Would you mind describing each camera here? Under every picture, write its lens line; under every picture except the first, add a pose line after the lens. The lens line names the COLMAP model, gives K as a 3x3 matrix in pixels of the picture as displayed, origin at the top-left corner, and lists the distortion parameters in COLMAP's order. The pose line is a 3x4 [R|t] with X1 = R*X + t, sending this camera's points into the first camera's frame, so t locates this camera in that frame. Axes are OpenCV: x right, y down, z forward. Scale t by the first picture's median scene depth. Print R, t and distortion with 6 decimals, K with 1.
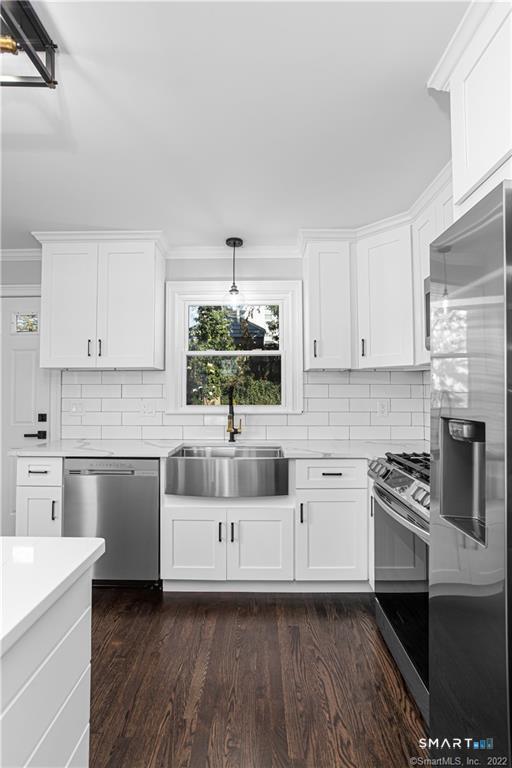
lens RADIAL K [[374.4, 0, 249.5], [0, 374.4, 382.4], [0, 0, 1]] dist [-0.021826, 0.013102]
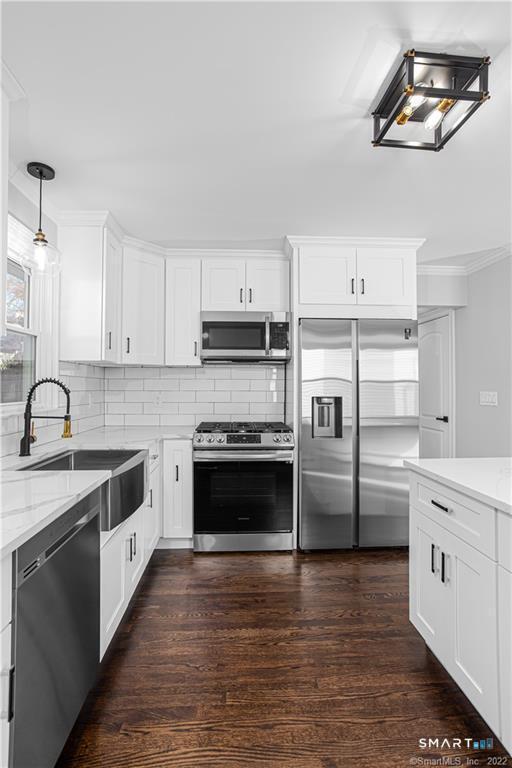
lens RADIAL K [[374.4, 0, 257.8], [0, 374.4, 383.1], [0, 0, 1]] dist [-0.021826, 0.013102]
pose [[-0.094878, 0.007910, 0.995457, -0.812618], [-0.031841, 0.999433, -0.010976, 0.018031], [-0.994980, -0.032738, -0.094572, 0.692731]]
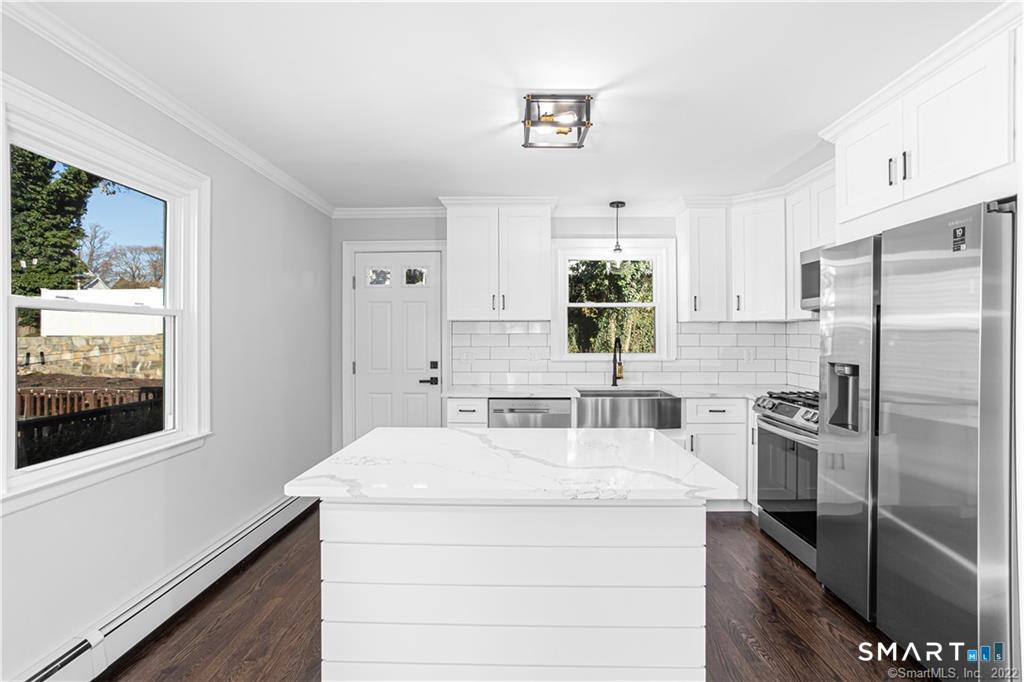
lens RADIAL K [[499.2, 0, 511.8], [0, 499.2, 336.0], [0, 0, 1]] dist [-0.021826, 0.013102]
pose [[0.999969, -0.000693, 0.007824, -0.385576], [0.000433, 0.999448, 0.033209, -0.041459], [-0.007842, -0.033205, 0.999418, -0.498898]]
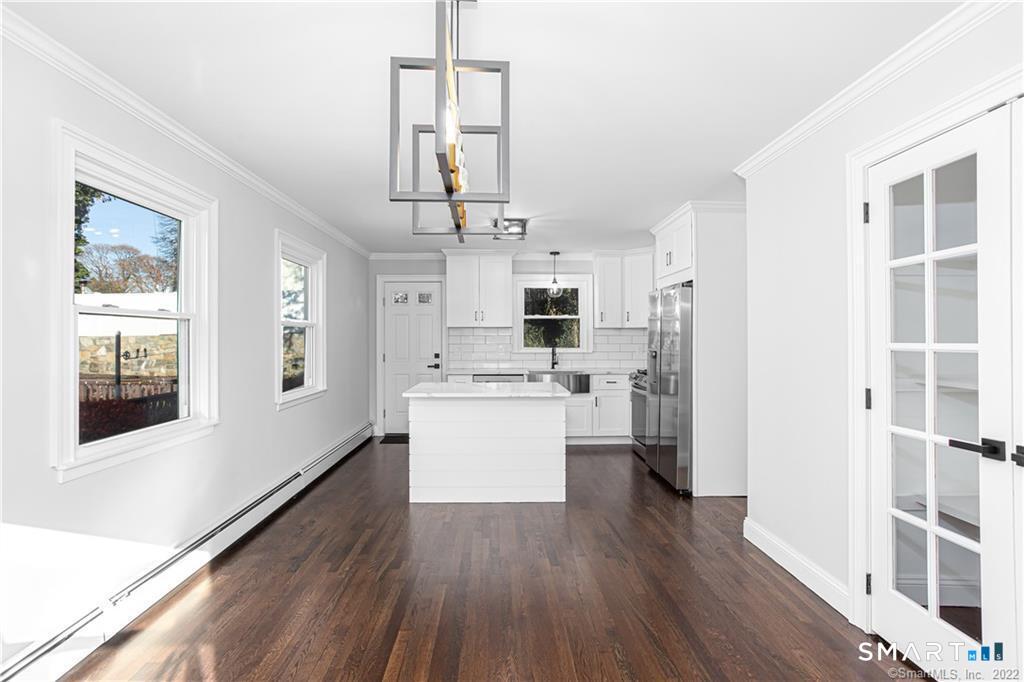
lens RADIAL K [[499.2, 0, 510.2], [0, 499.2, 338.6], [0, 0, 1]] dist [-0.021826, 0.013102]
pose [[0.998500, -0.000553, 0.054756, -0.396418], [-0.001480, 0.999311, 0.037089, -0.072673], [-0.054738, -0.037114, 0.997811, -1.384245]]
